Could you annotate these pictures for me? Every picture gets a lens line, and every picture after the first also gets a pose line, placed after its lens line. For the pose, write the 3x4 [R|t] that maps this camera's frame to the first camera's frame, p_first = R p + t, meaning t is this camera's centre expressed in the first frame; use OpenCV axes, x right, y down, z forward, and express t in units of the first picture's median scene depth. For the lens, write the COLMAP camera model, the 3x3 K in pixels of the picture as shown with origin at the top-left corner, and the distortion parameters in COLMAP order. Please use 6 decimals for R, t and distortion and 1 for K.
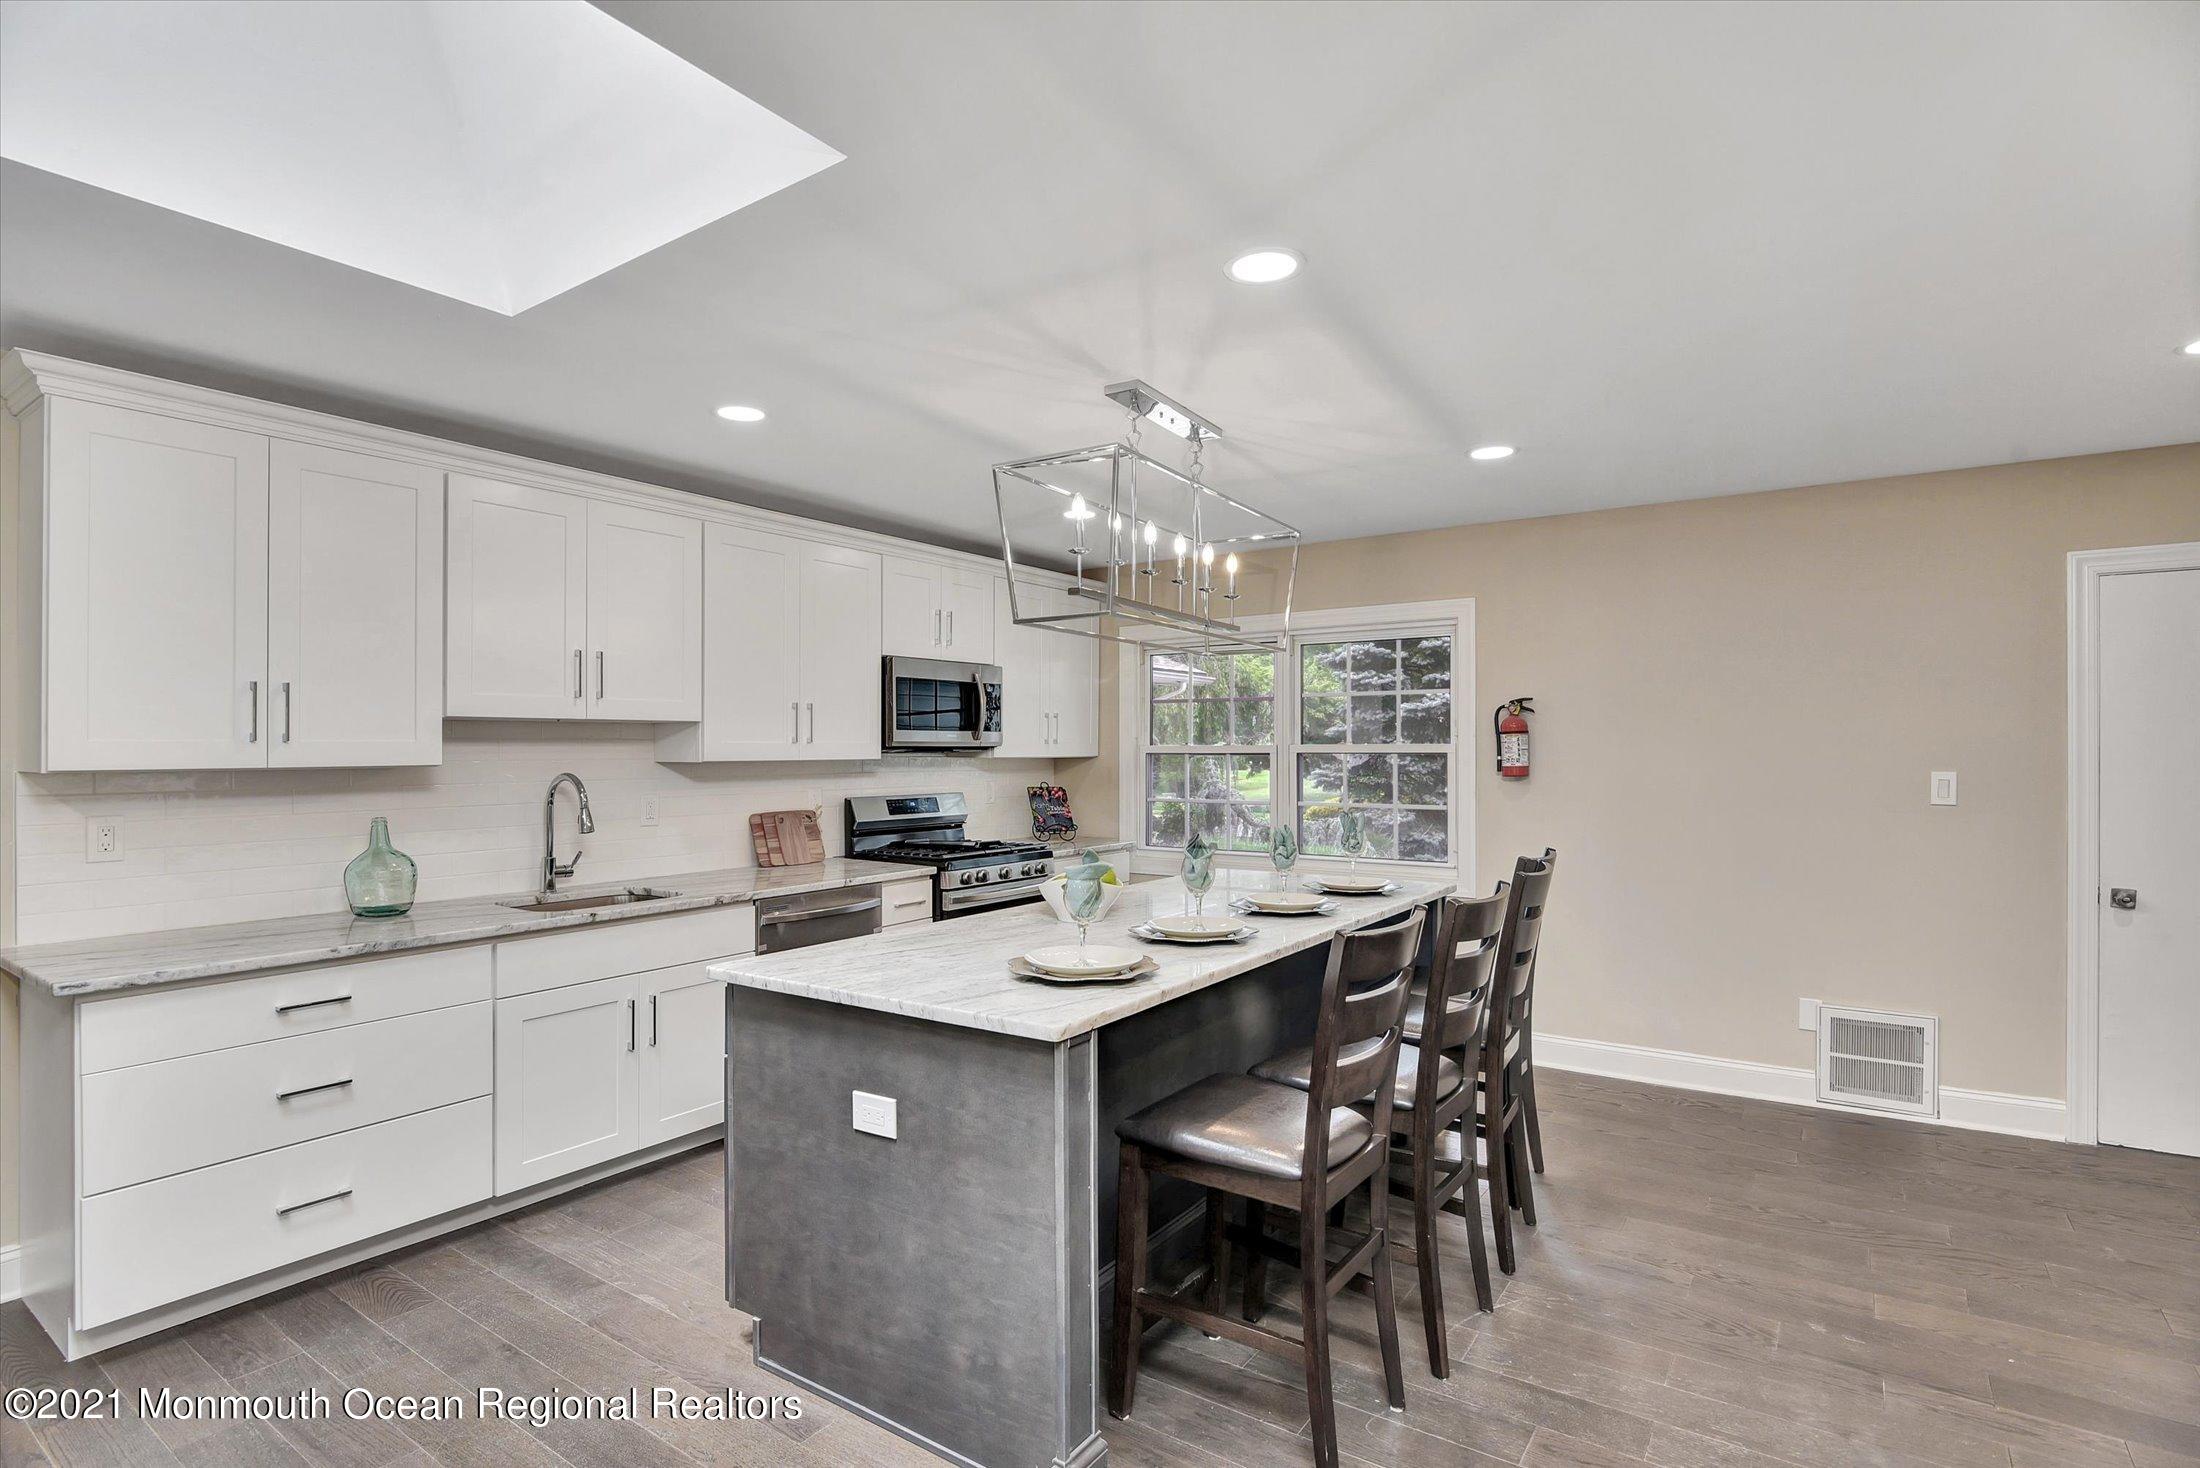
lens RADIAL K [[1089.8, 0, 1094.6], [0, 1089.8, 748.9], [0, 0, 1]] dist [-0.003056, -0.000434]
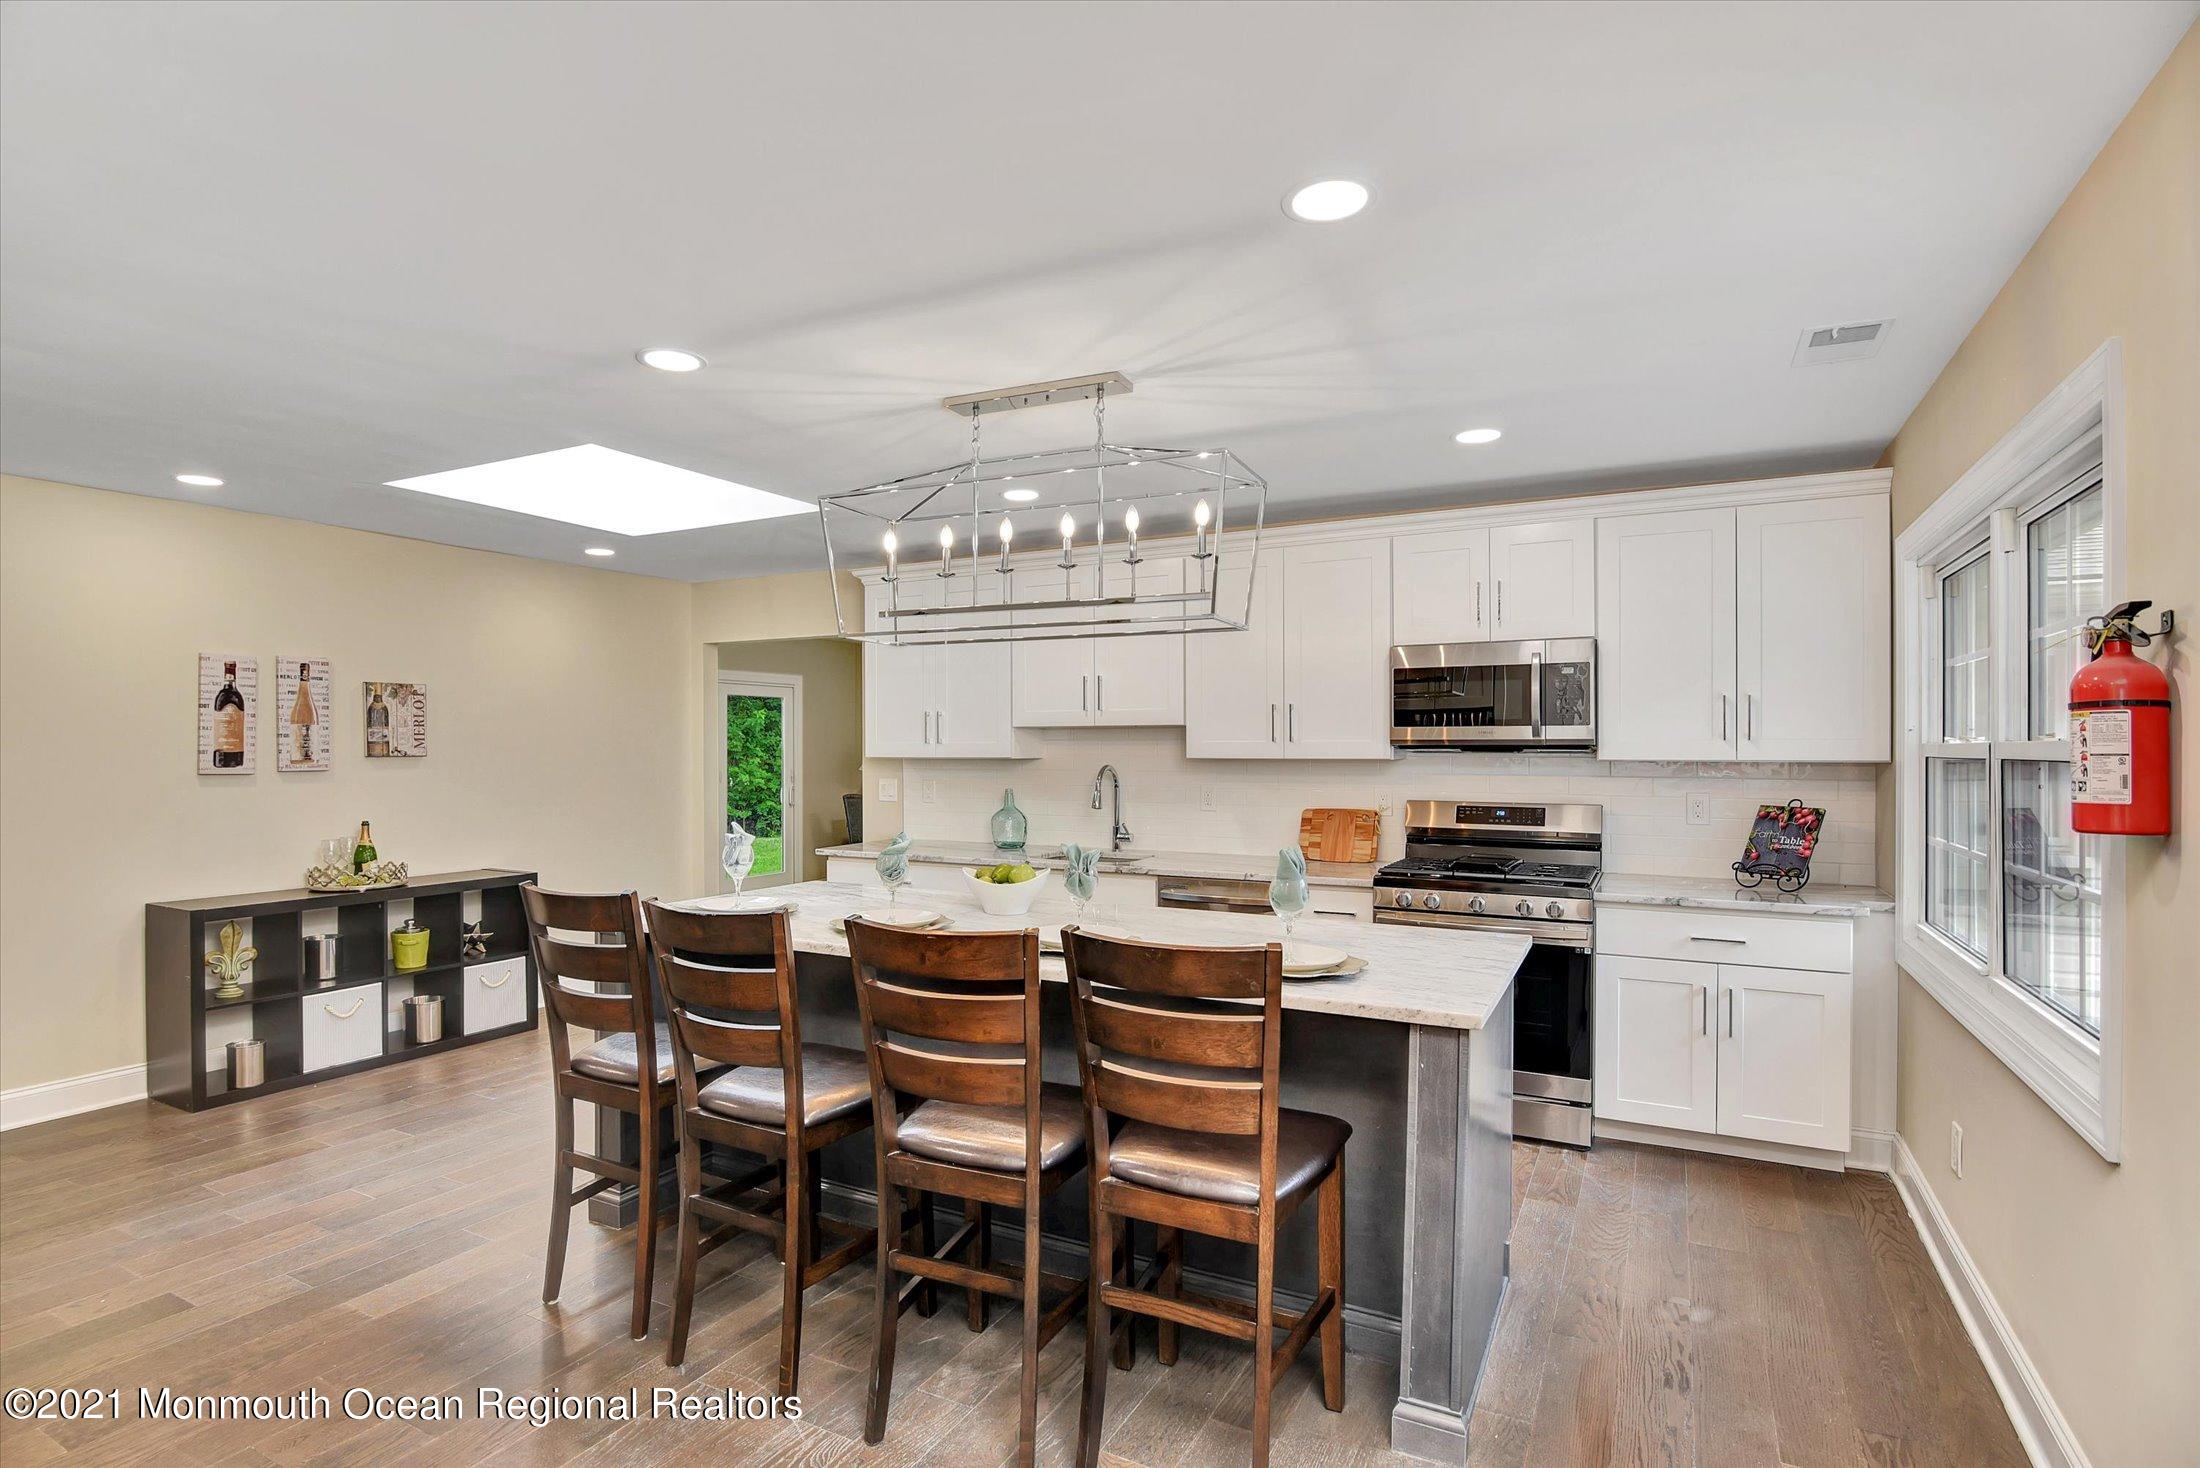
lens RADIAL K [[1089.8, 0, 1103.6], [0, 1089.8, 742.0], [0, 0, 1]] dist [-0.003056, -0.000434]
pose [[0.130706, -0.004591, -0.991411, 0.807676], [-0.000476, 0.999989, -0.004693, -0.000521], [0.991421, 0.001085, 0.130702, 0.743299]]
